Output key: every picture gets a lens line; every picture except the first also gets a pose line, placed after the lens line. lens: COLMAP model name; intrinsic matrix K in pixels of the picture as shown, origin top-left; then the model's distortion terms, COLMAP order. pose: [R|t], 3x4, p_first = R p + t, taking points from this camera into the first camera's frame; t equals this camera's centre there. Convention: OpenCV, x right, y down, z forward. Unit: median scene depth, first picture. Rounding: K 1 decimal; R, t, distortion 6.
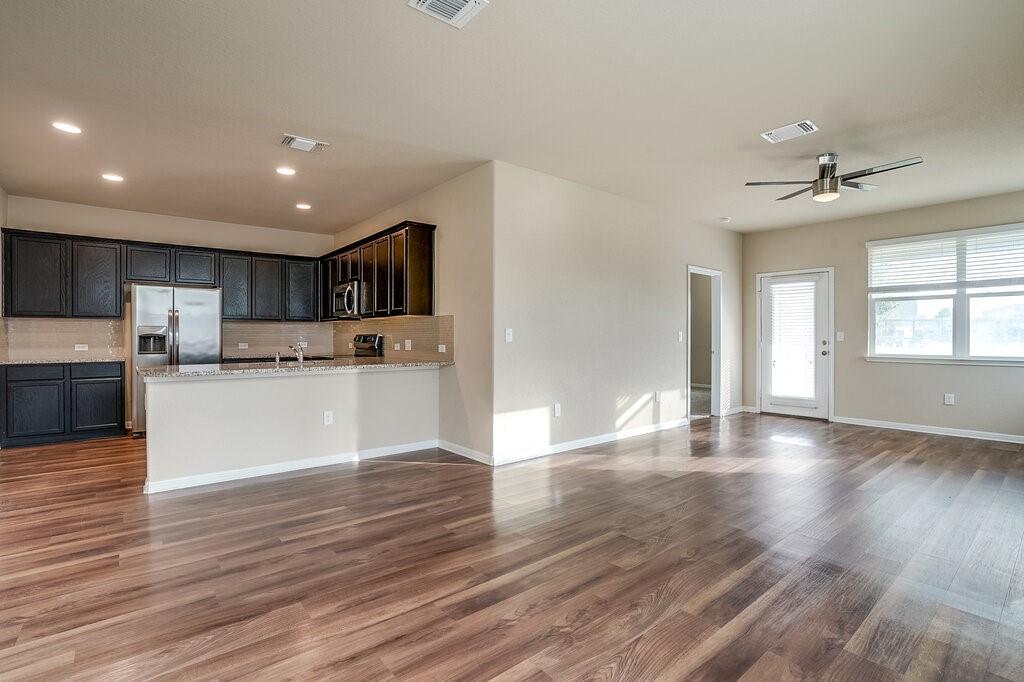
lens RADIAL K [[473.7, 0, 475.3], [0, 473.7, 336.8], [0, 0, 1]] dist [-0.001360, 0.010346]
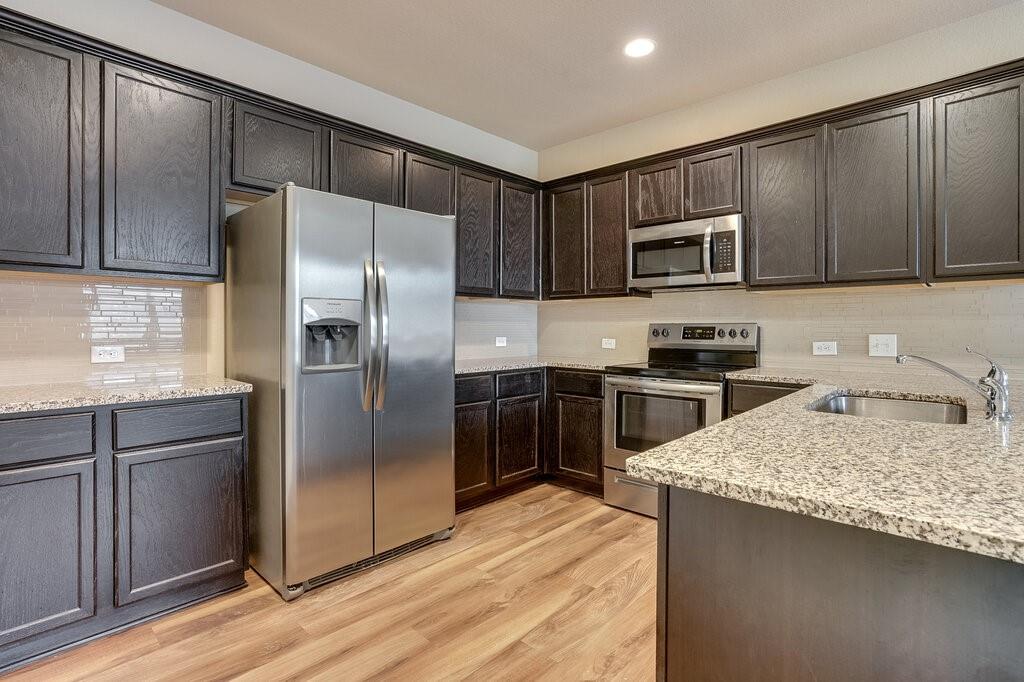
lens RADIAL K [[485.9, 0, 514.0], [0, 485.9, 326.4], [0, 0, 1]] dist [-0.016736, 0.000284]
pose [[0.982716, 0.003377, 0.185087, -0.595161], [-0.003128, 0.999994, -0.001638, -0.000005], [-0.185092, 0.001031, 0.982721, 0.576693]]
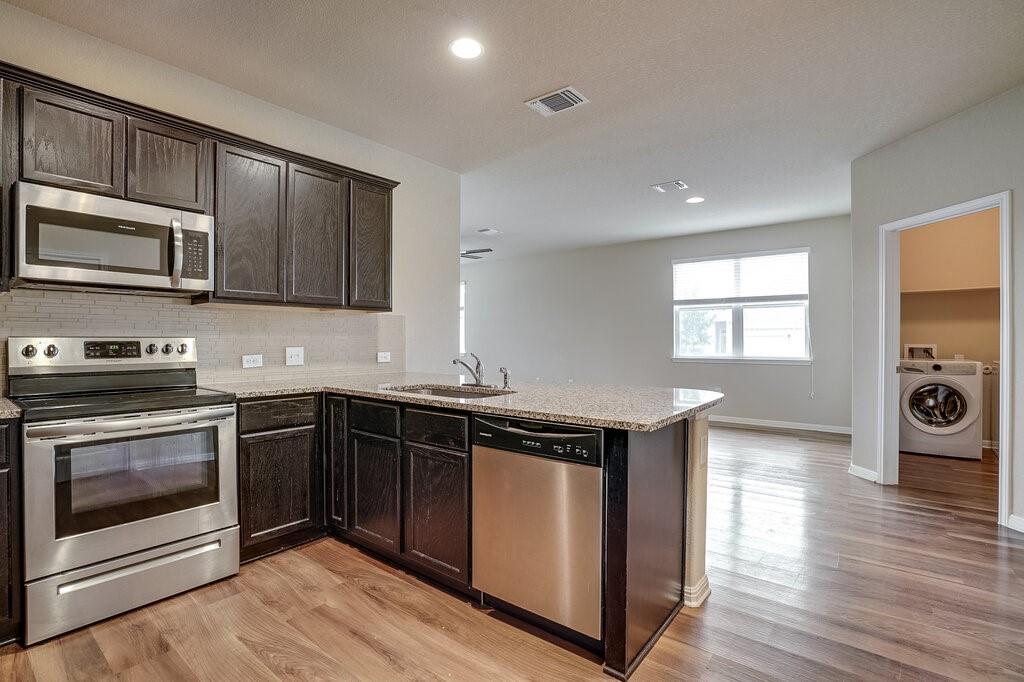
lens RADIAL K [[483.6, 0, 512.0], [0, 483.6, 341.0], [0, 0, 1]] dist [-0.016963, 0.000446]
pose [[-0.259752, 0.005078, 0.965662, -0.786011], [0.006160, 0.999975, -0.003601, 0.002244], [-0.965656, 0.005013, -0.259777, 0.880020]]
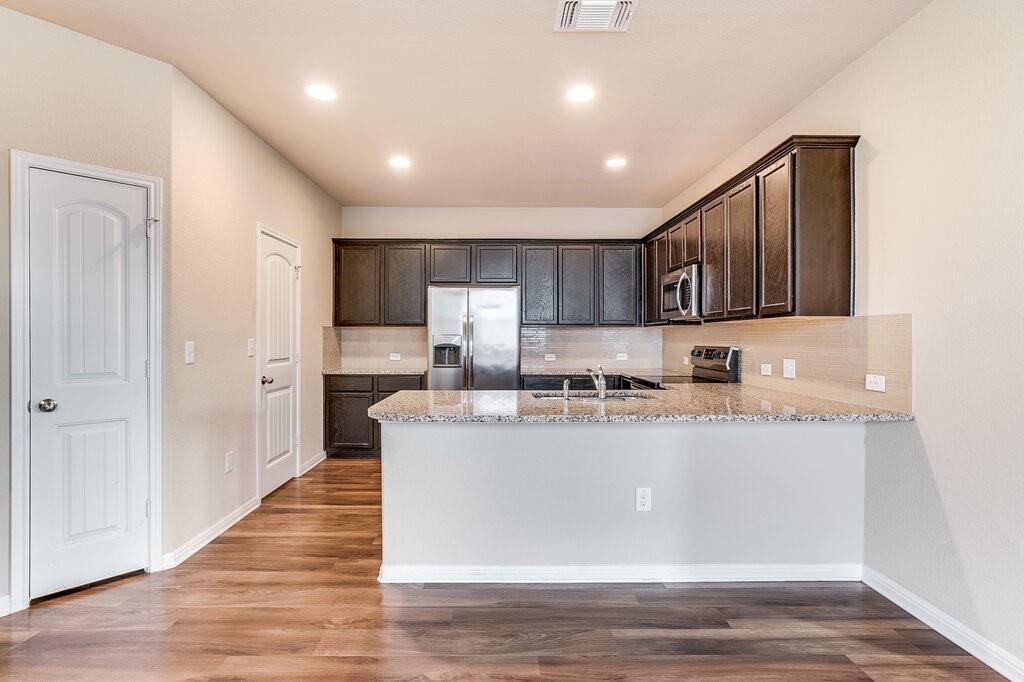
lens RADIAL K [[501.5, 0, 500.1], [0, 501.5, 335.8], [0, 0, 1]] dist [-0.015478, 0.000762]
pose [[0.815686, 0.001704, -0.578492, -0.078561], [-0.004396, 0.999985, -0.003252, -0.017994], [0.578478, 0.005196, 0.815682, 0.310440]]
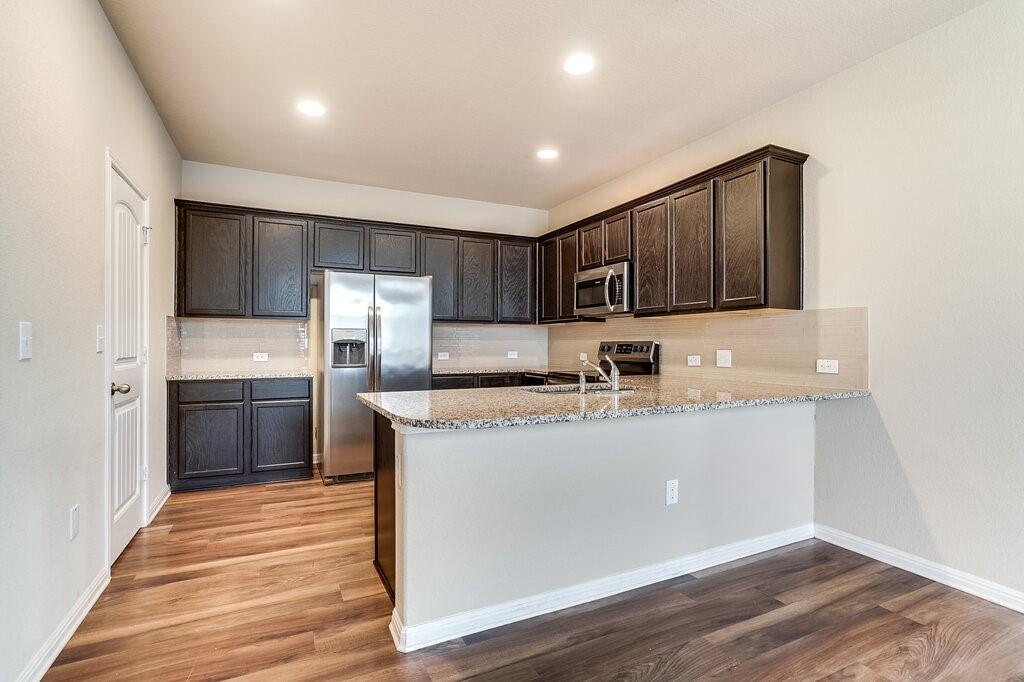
lens RADIAL K [[483.6, 0, 512.0], [0, 483.6, 341.0], [0, 0, 1]] dist [-0.016963, 0.000446]
pose [[0.985141, 0.003185, -0.171716, -0.305173], [-0.004397, 0.999968, -0.006683, -0.000188], [0.171689, 0.007339, 0.985124, 0.315035]]
